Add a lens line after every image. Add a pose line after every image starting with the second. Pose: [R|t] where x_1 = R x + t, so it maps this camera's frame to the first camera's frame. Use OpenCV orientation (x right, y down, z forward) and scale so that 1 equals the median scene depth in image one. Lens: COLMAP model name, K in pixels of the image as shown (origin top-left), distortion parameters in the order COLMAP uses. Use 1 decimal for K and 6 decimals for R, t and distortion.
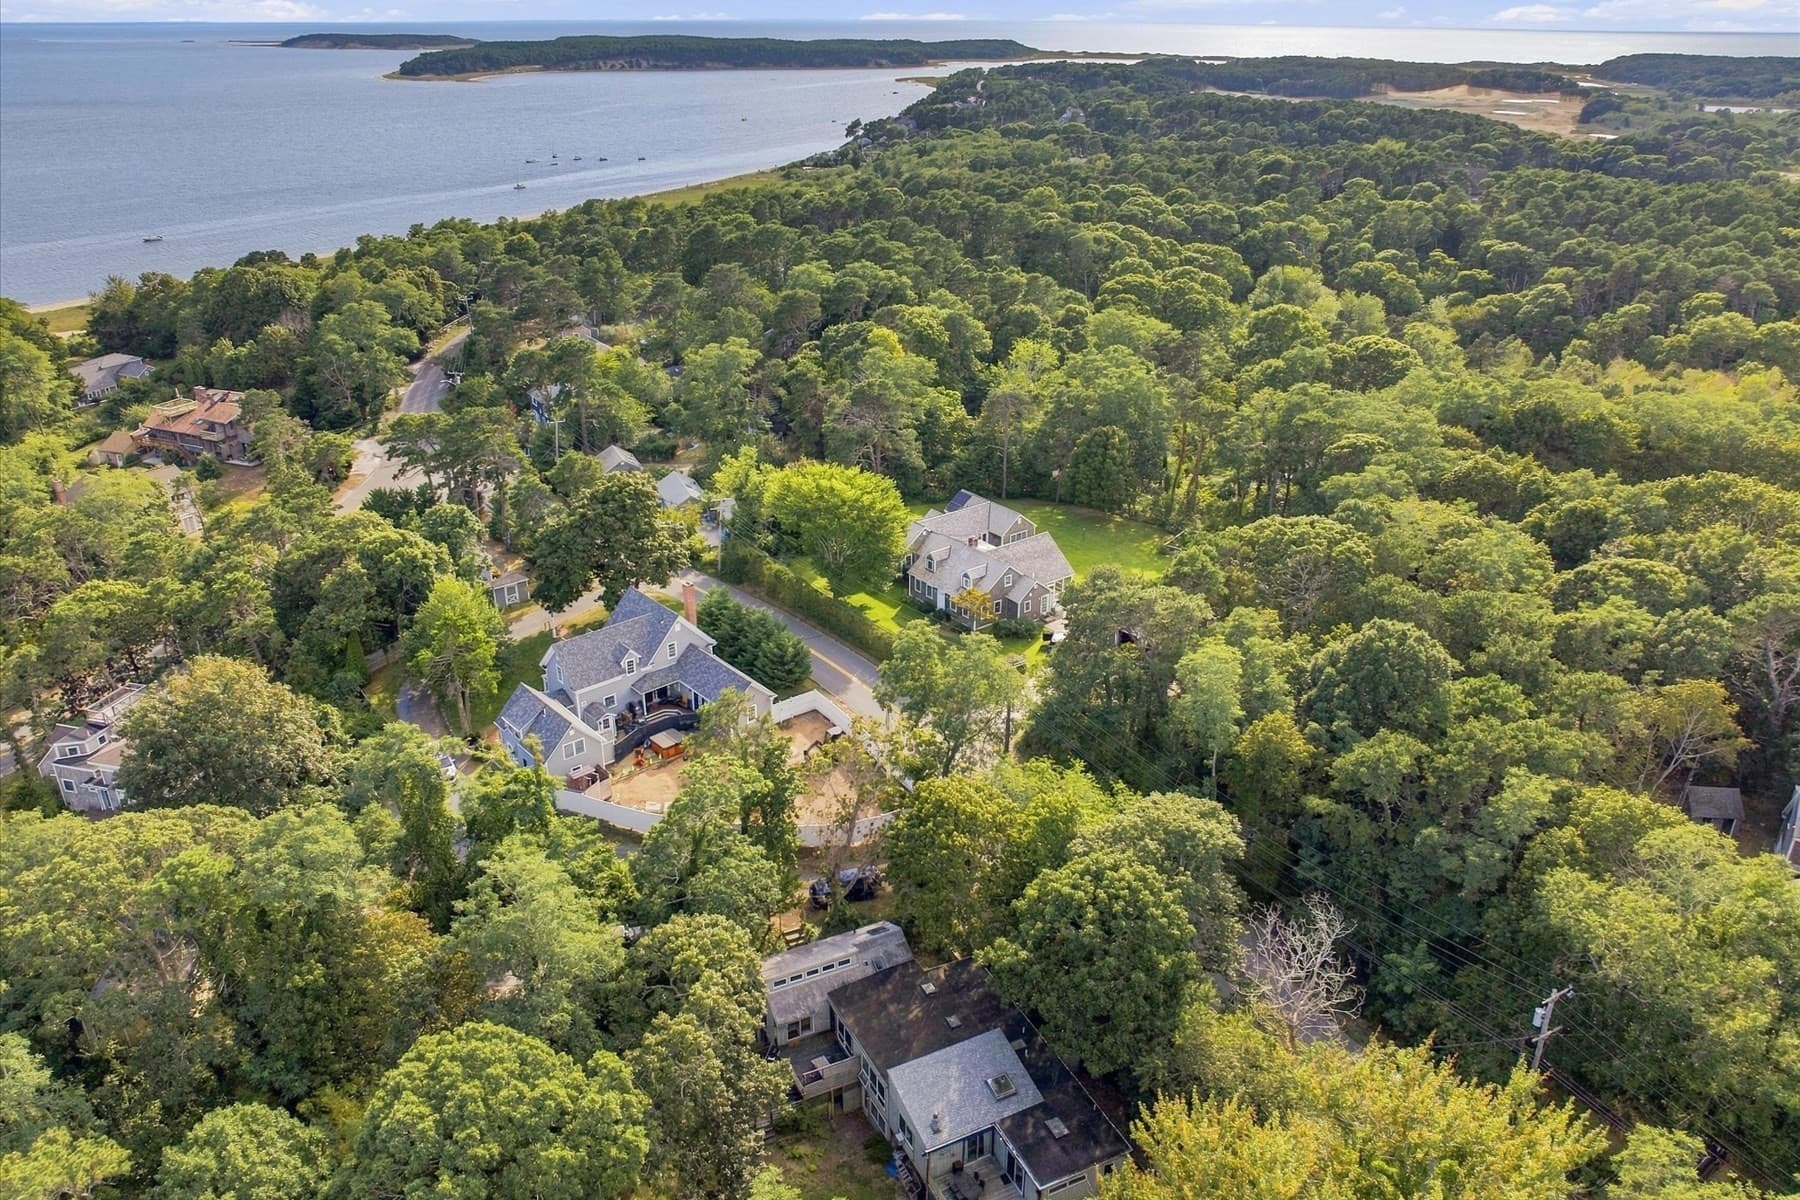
lens RADIAL K [[1290.1, 0, 909.9], [0, 1290.1, 582.4], [0, 0, 1]] dist [-0.030162, -0.004423]
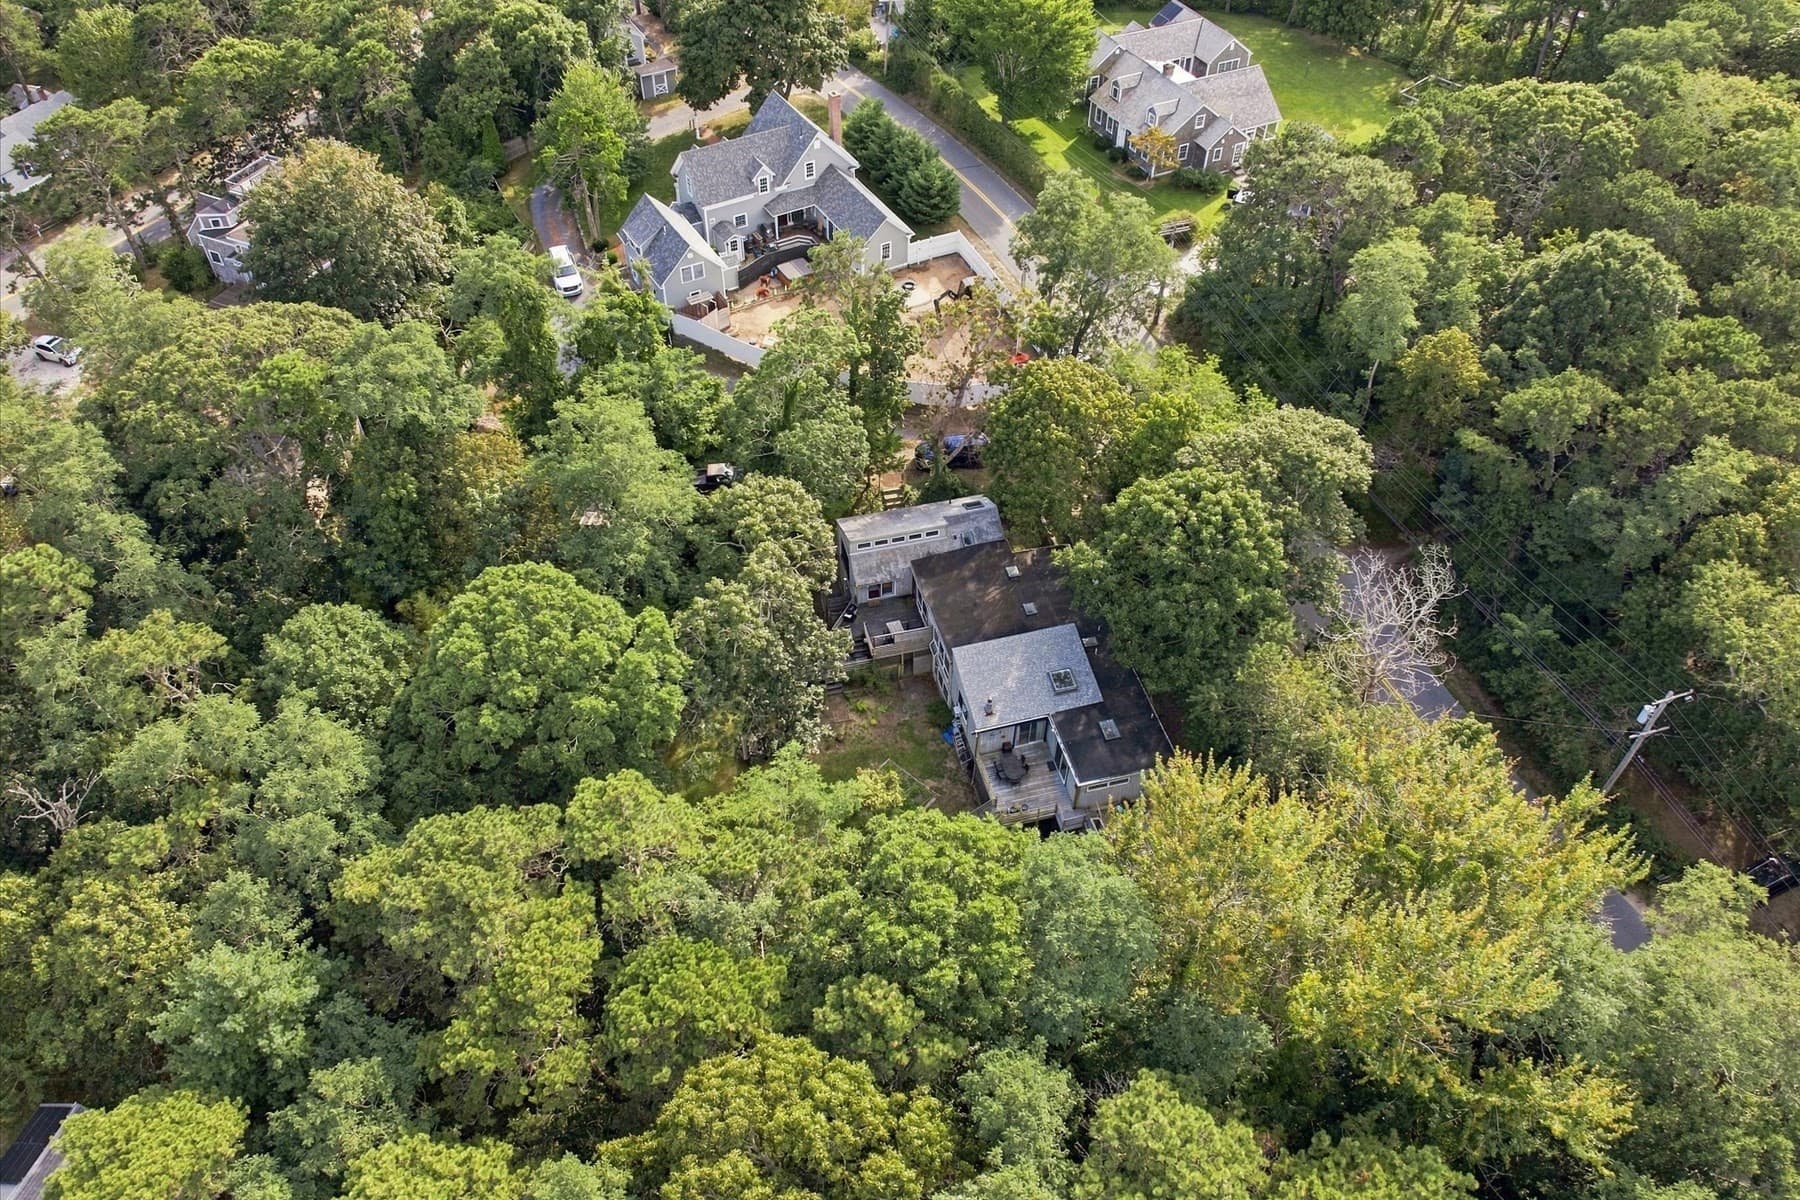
lens RADIAL K [[1290.1, 0, 903.8], [0, 1290.1, 598.0], [0, 0, 1]] dist [-0.030162, -0.004423]
pose [[0.980043, 0.147231, -0.133559, 0.064404], [-0.084696, 0.917120, 0.389509, -0.039919], [0.179837, -0.370424, 0.911288, 0.077388]]
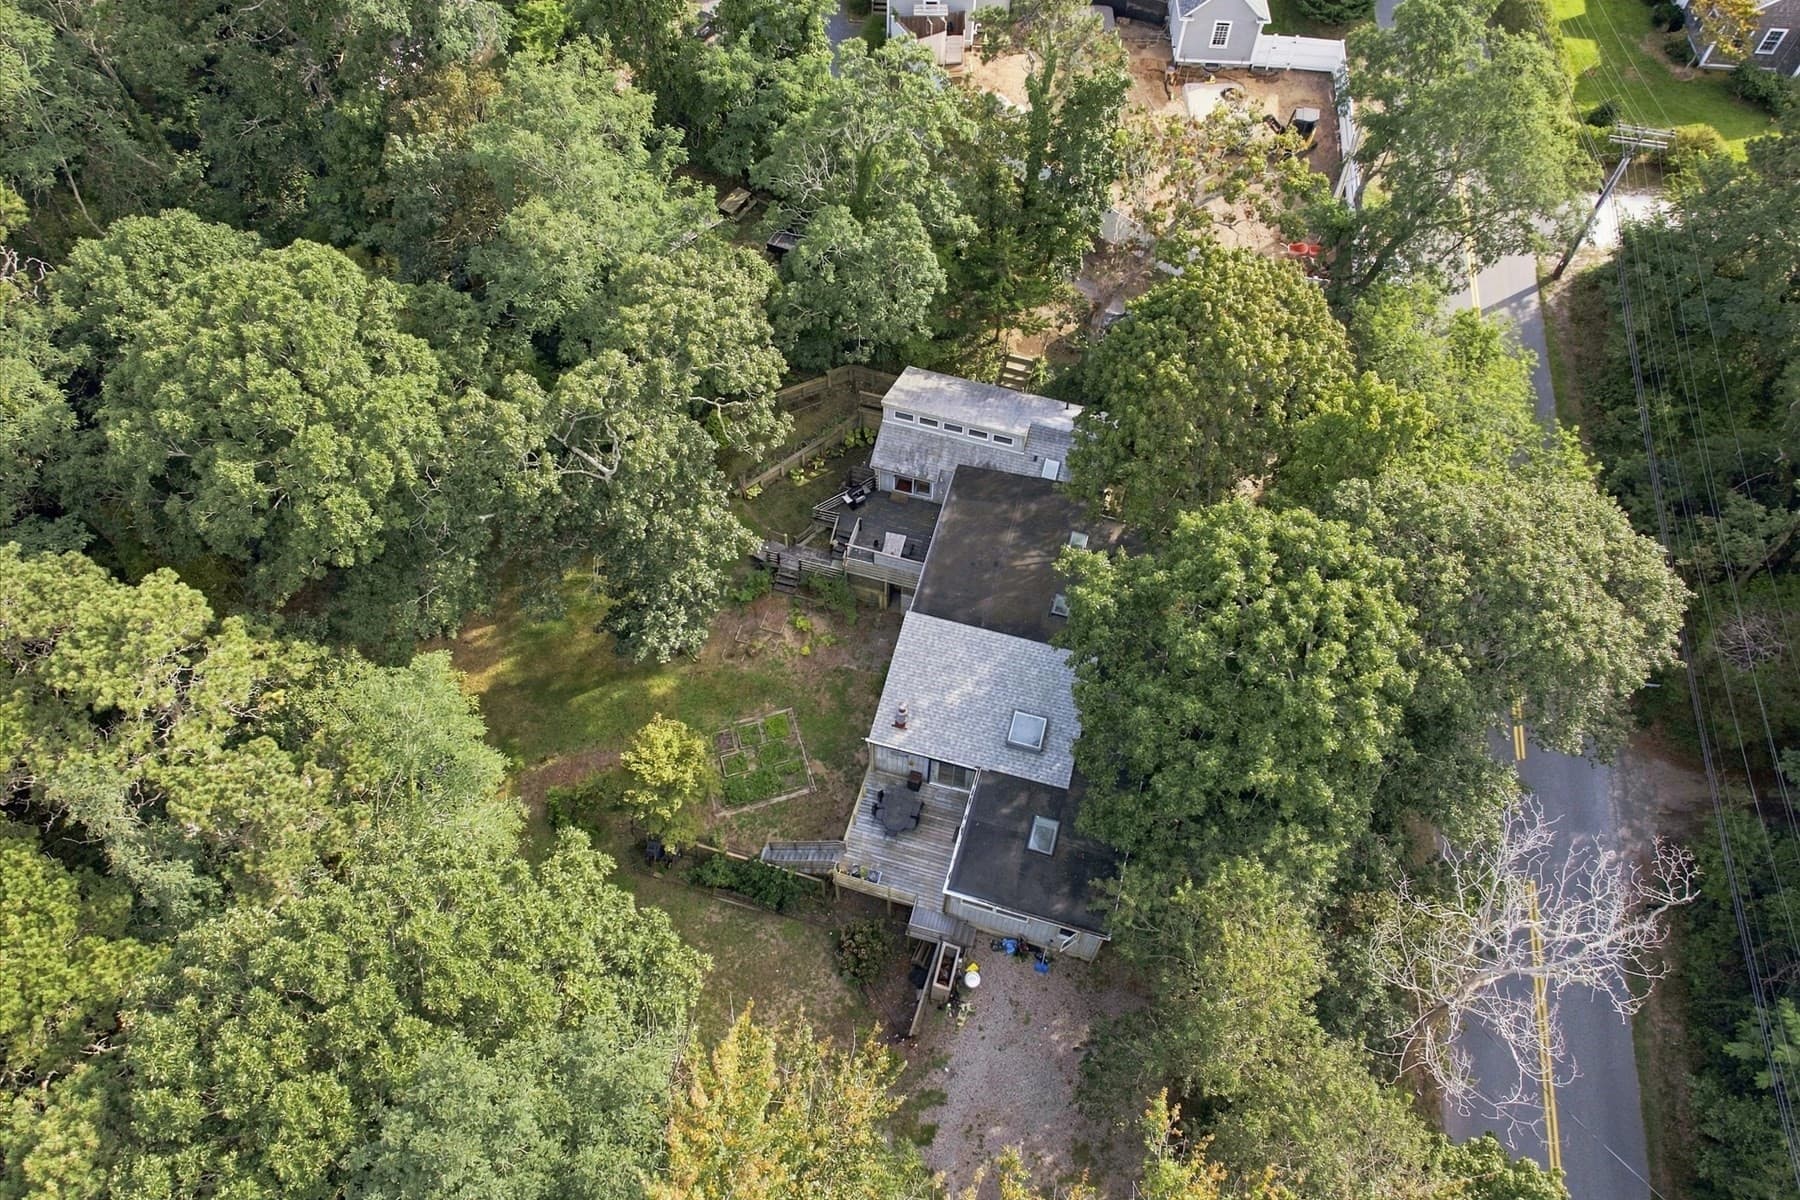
lens RADIAL K [[1290.1, 0, 897.6], [0, 1290.1, 594.3], [0, 0, 1]] dist [-0.030162, -0.004423]
pose [[0.734040, 0.568936, -0.370807, 0.193746], [-0.288530, 0.755564, 0.588110, -0.018764], [0.614765, -0.324707, 0.718769, 0.447807]]
